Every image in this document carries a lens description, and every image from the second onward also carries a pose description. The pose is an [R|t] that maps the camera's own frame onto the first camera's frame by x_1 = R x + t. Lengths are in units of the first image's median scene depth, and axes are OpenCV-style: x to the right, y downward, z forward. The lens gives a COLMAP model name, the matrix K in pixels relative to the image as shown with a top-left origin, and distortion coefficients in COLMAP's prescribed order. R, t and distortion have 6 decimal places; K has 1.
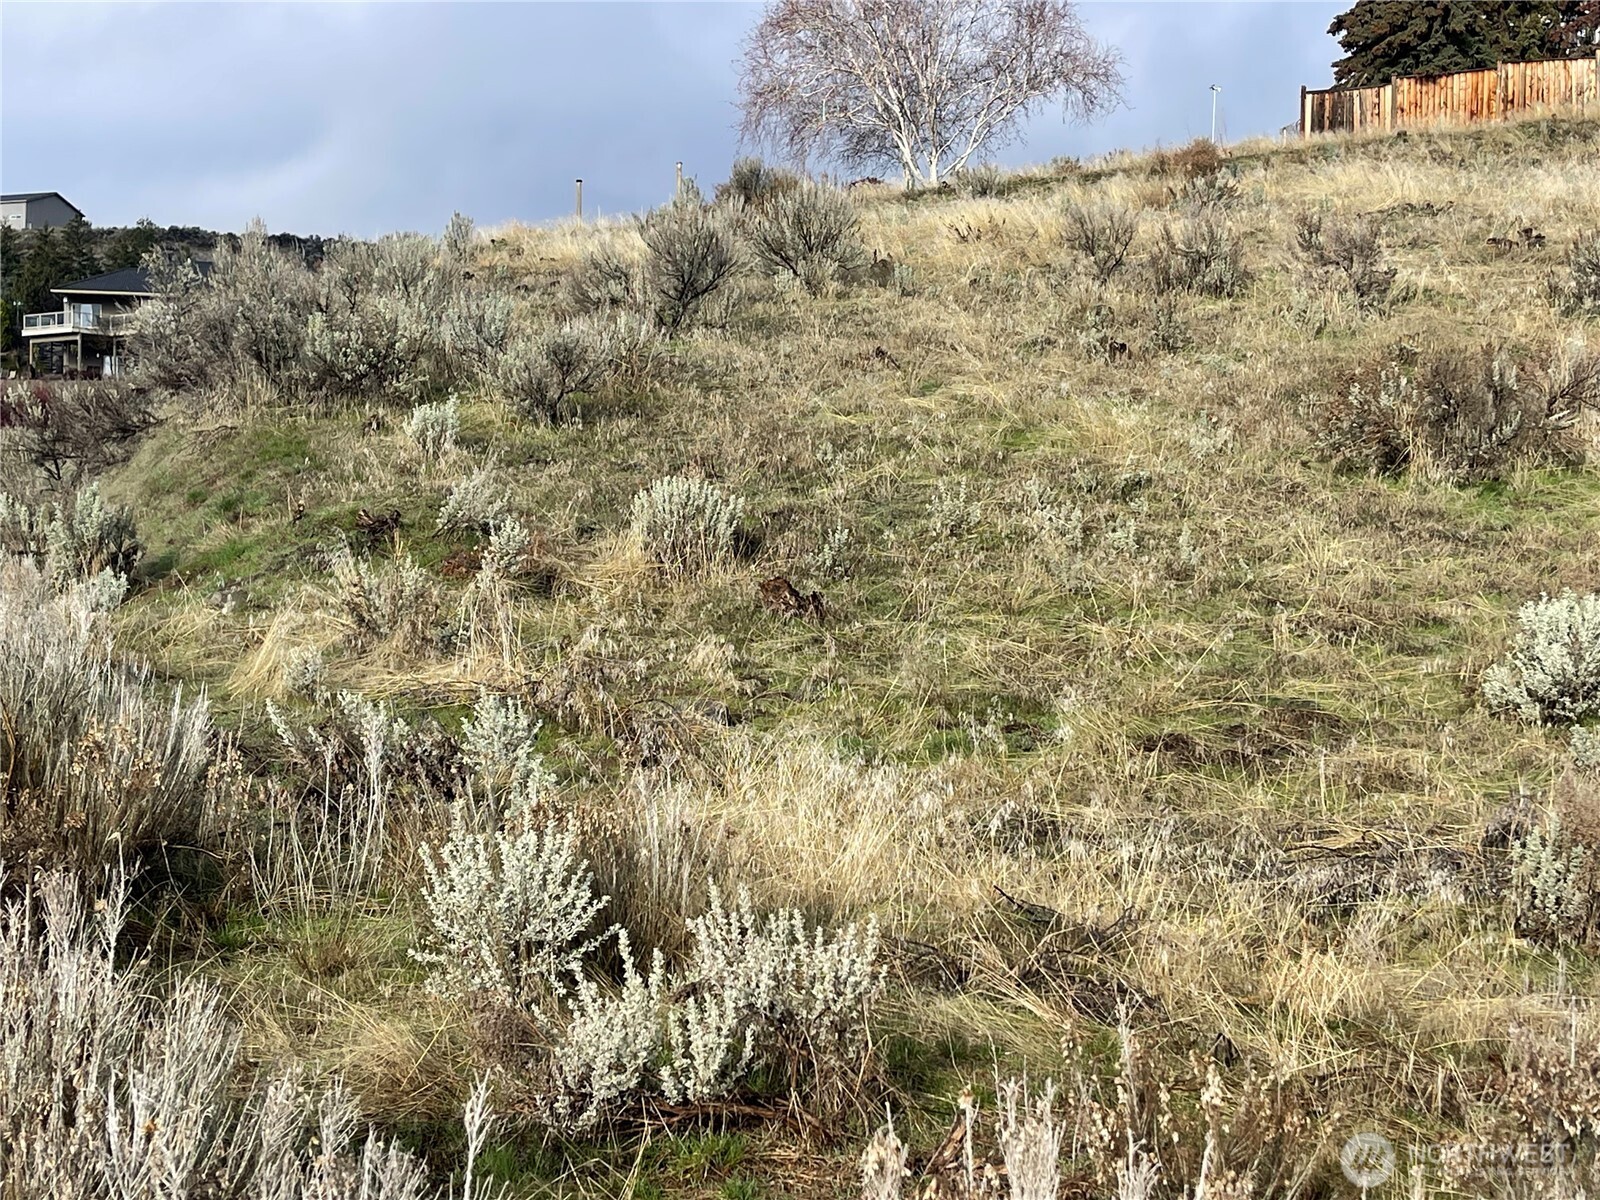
lens RADIAL K [[2395.2, 0, 825.2], [0, 2395.2, 641.7], [0, 0, 1]] dist [0.160230, -0.592752]
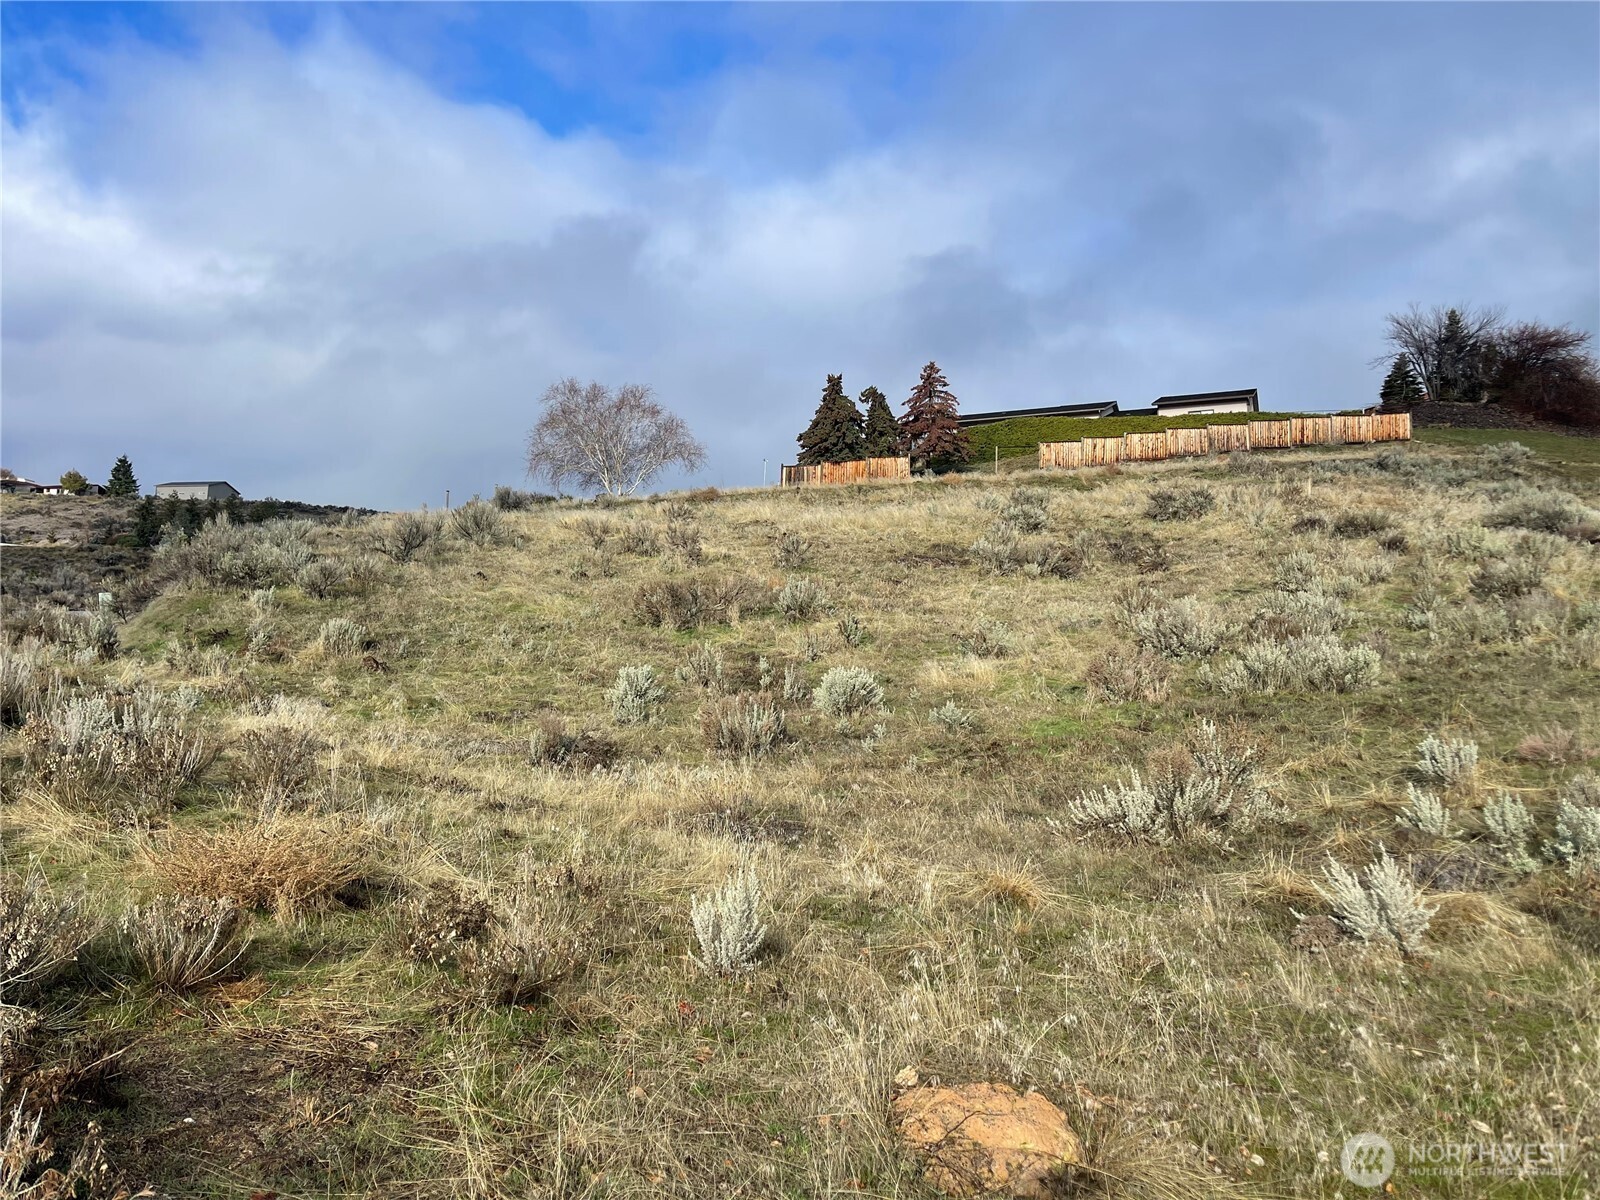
lens RADIAL K [[1199.7, 0, 800.0], [0, 1199.7, 600.0], [0, 0, 1]] dist [0.083222, -0.118887]
pose [[0.990180, 0.025894, 0.137380, 0.217410], [-0.012007, 0.994817, -0.100969, 0.033241], [-0.139282, 0.098328, 0.985359, -0.319601]]
